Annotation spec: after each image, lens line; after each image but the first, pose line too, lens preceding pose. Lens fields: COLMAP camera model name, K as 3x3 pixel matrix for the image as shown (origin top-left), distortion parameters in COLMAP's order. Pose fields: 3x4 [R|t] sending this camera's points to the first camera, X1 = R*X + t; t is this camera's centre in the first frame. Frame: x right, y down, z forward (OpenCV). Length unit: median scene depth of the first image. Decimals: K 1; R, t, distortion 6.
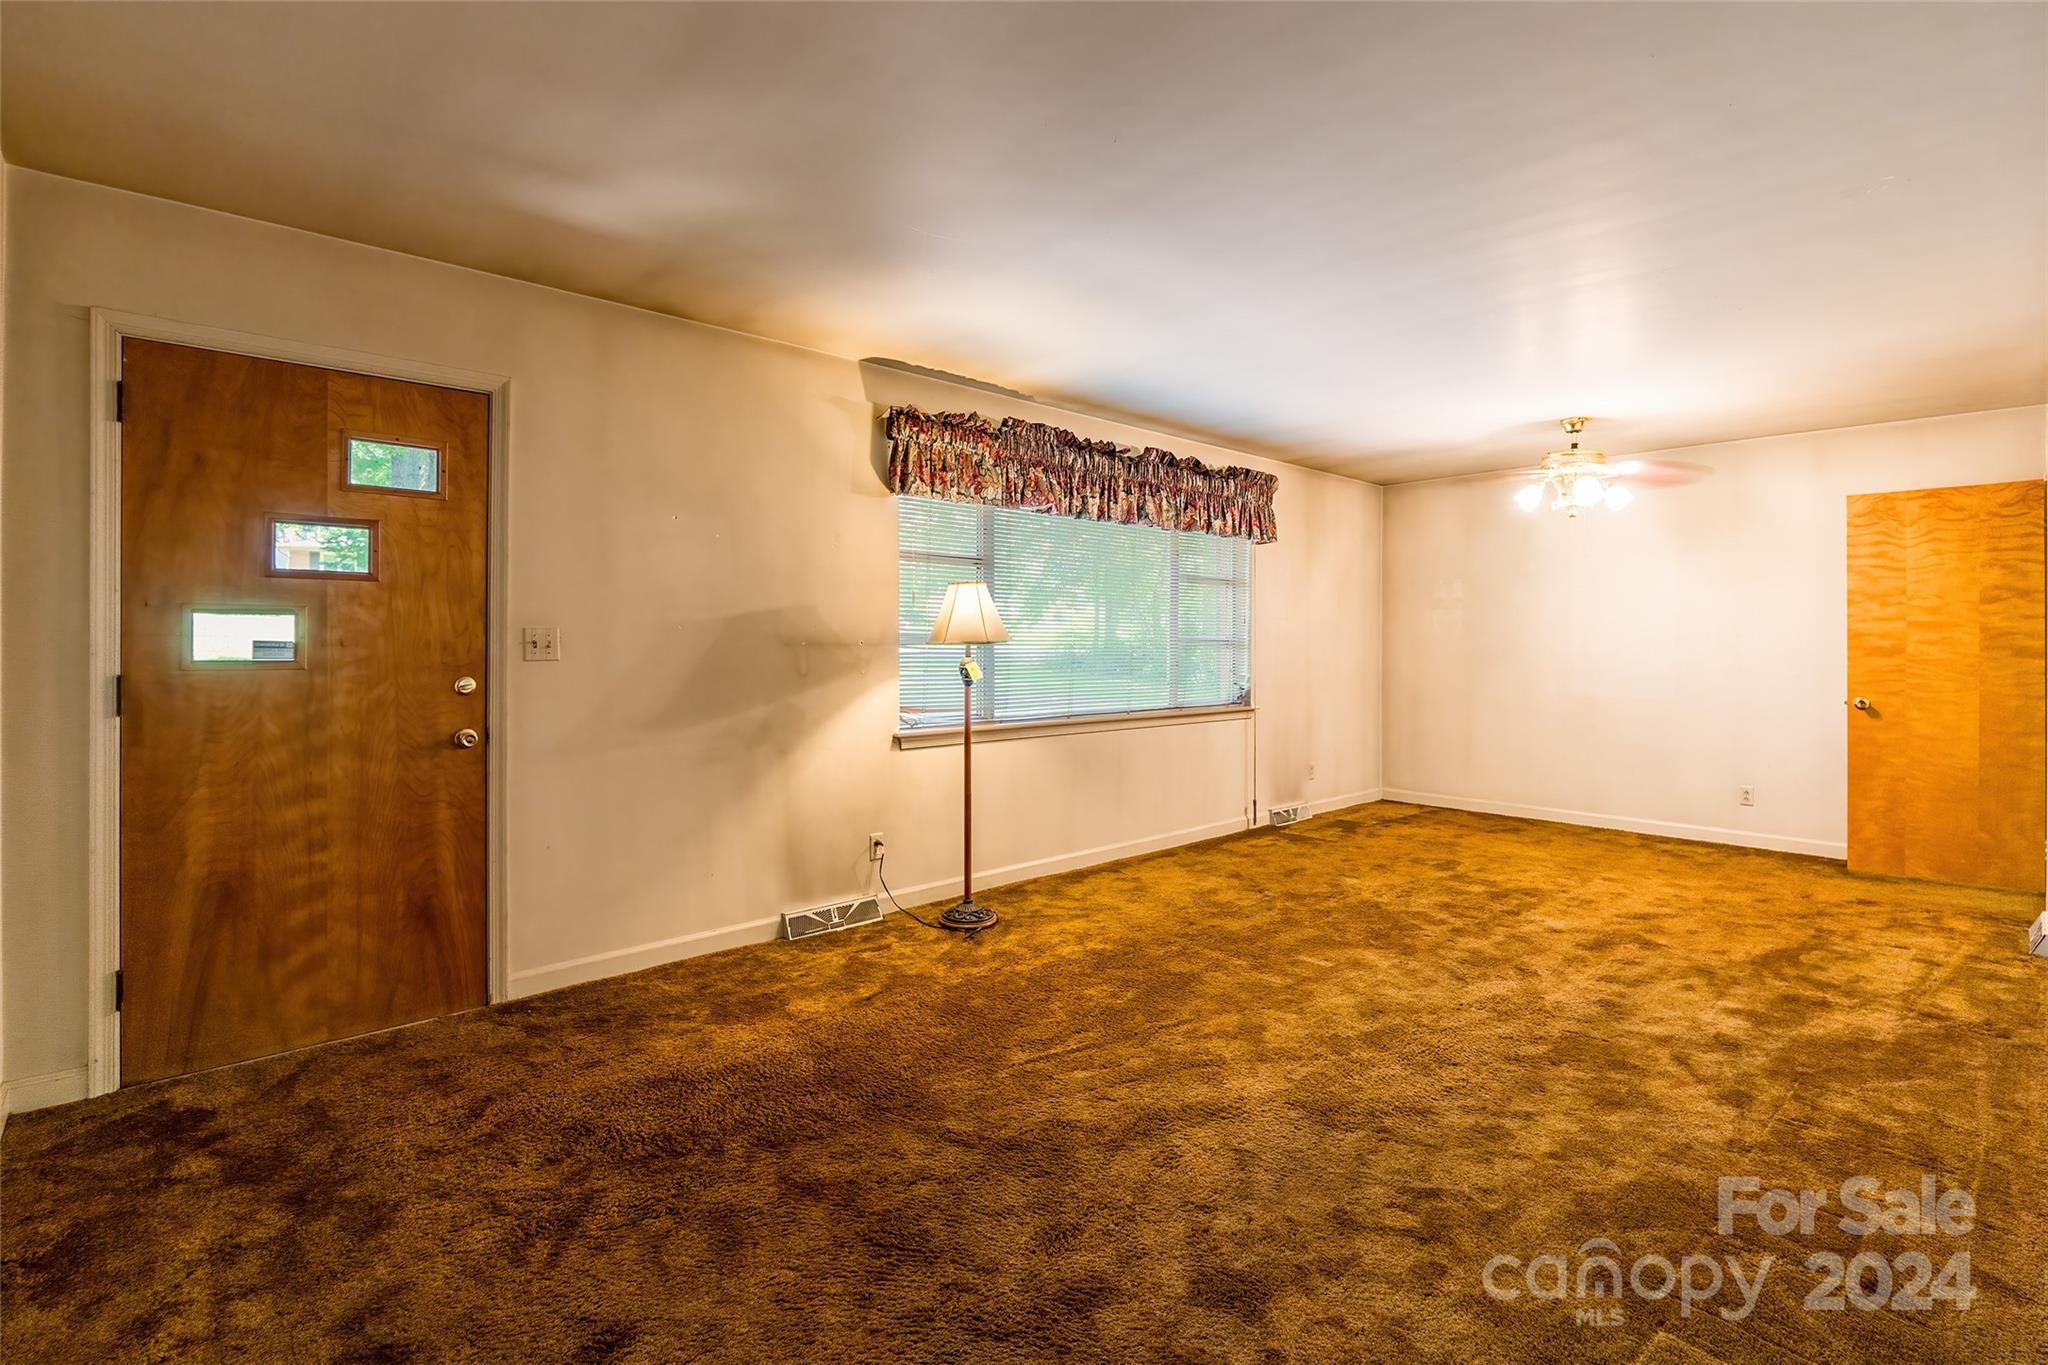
lens RADIAL K [[933.7, 0, 1022.9], [0, 933.7, 665.6], [0, 0, 1]] dist [-0.003744, 0.000264]
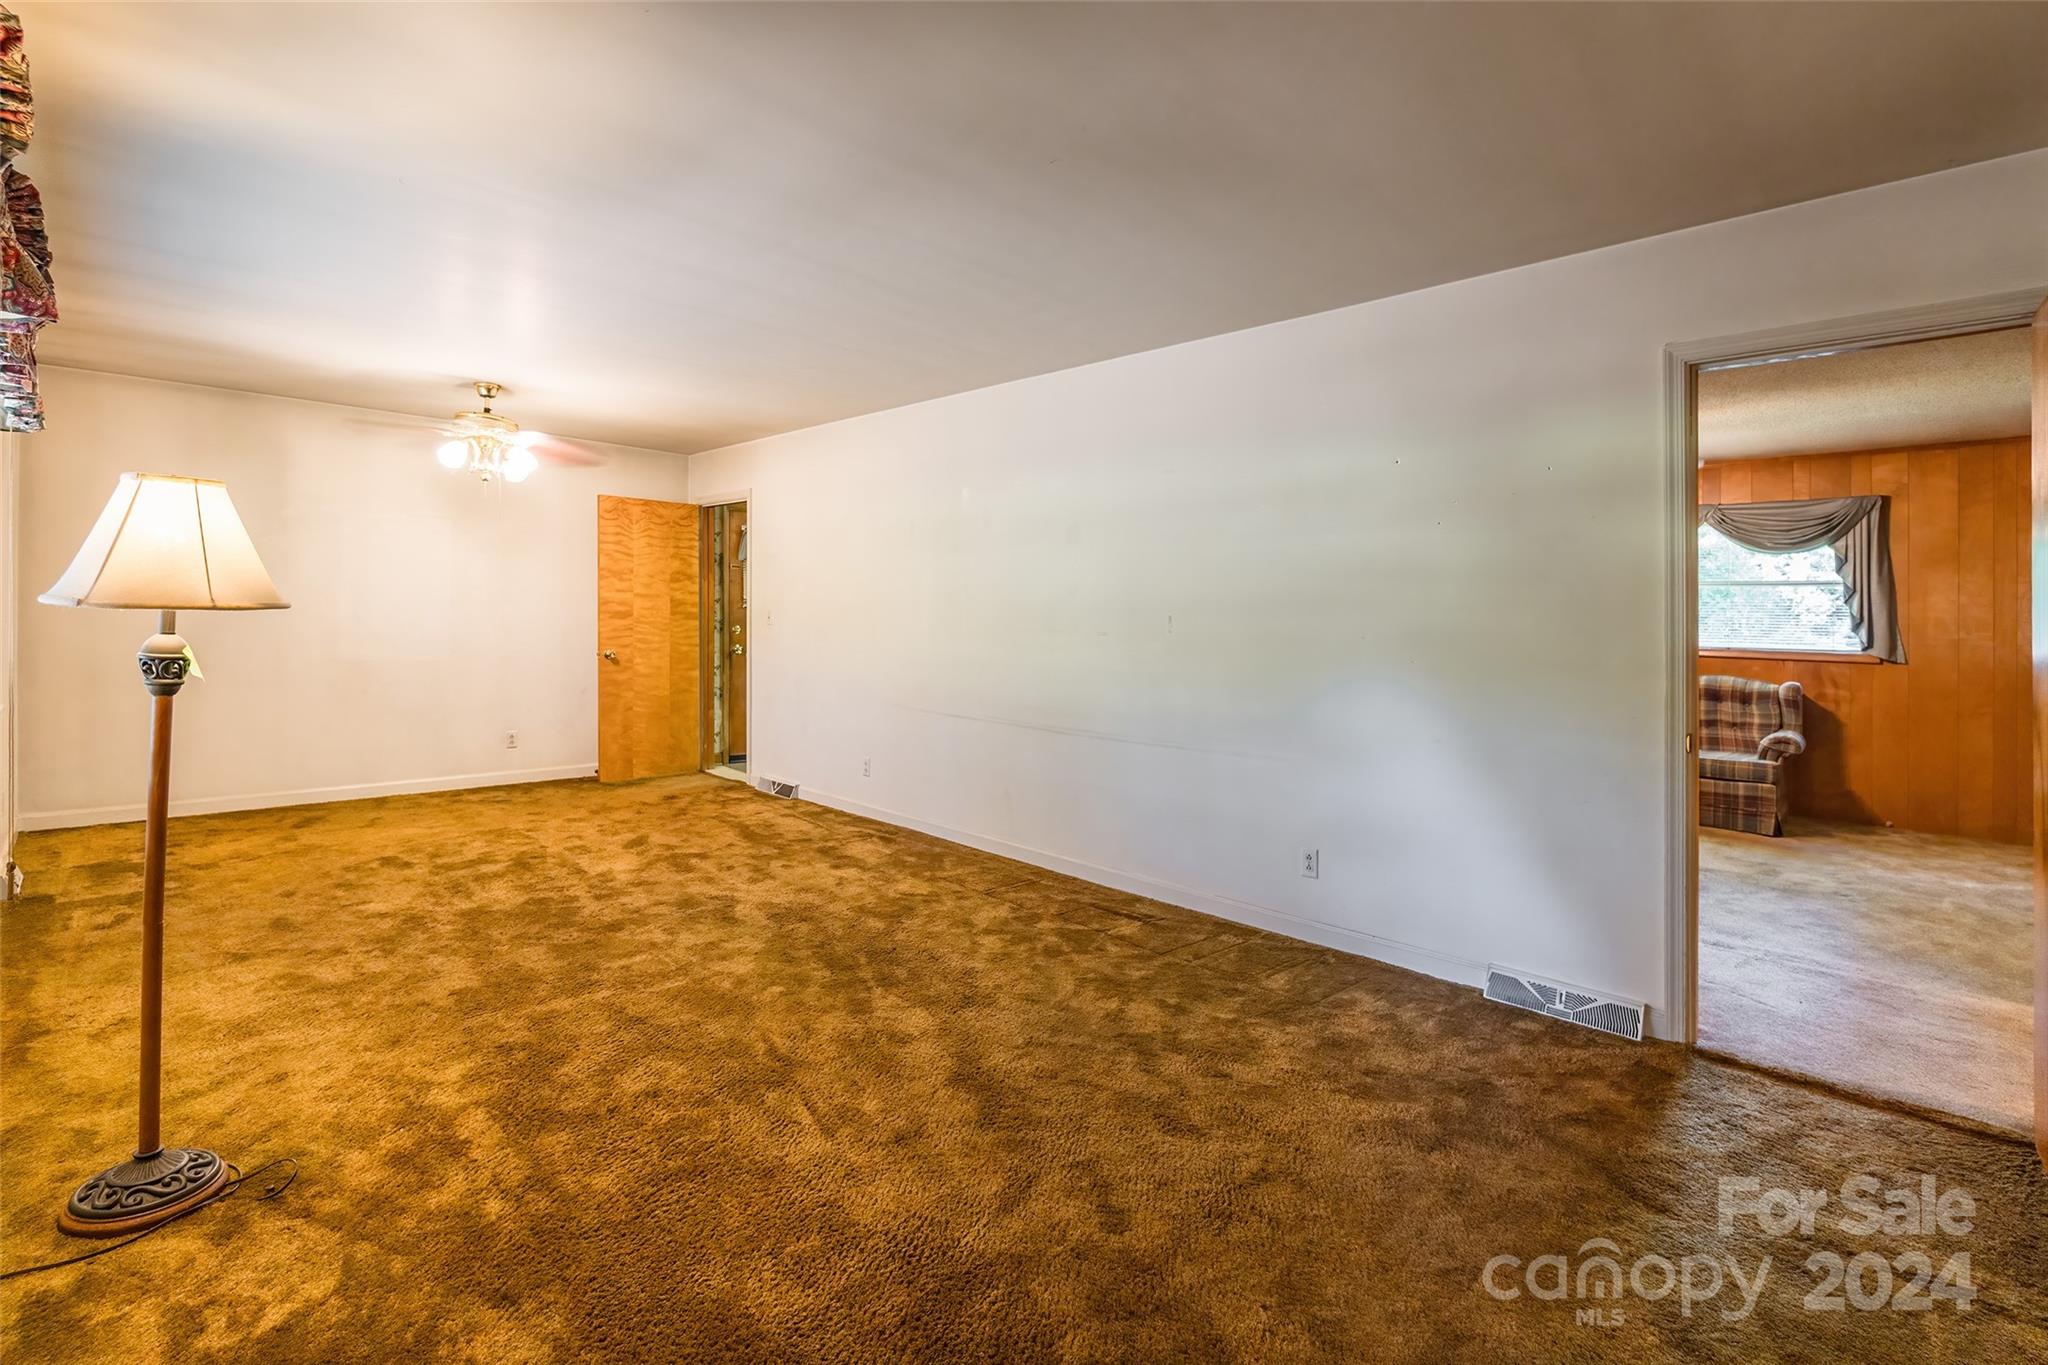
lens RADIAL K [[933.7, 0, 999.7], [0, 933.7, 619.7], [0, 0, 1]] dist [-0.003744, 0.000264]
pose [[-0.016065, -0.006156, 0.999852, -0.441092], [0.004143, 0.999972, 0.006224, -0.014251], [-0.999862, 0.004242, -0.016039, 0.482357]]
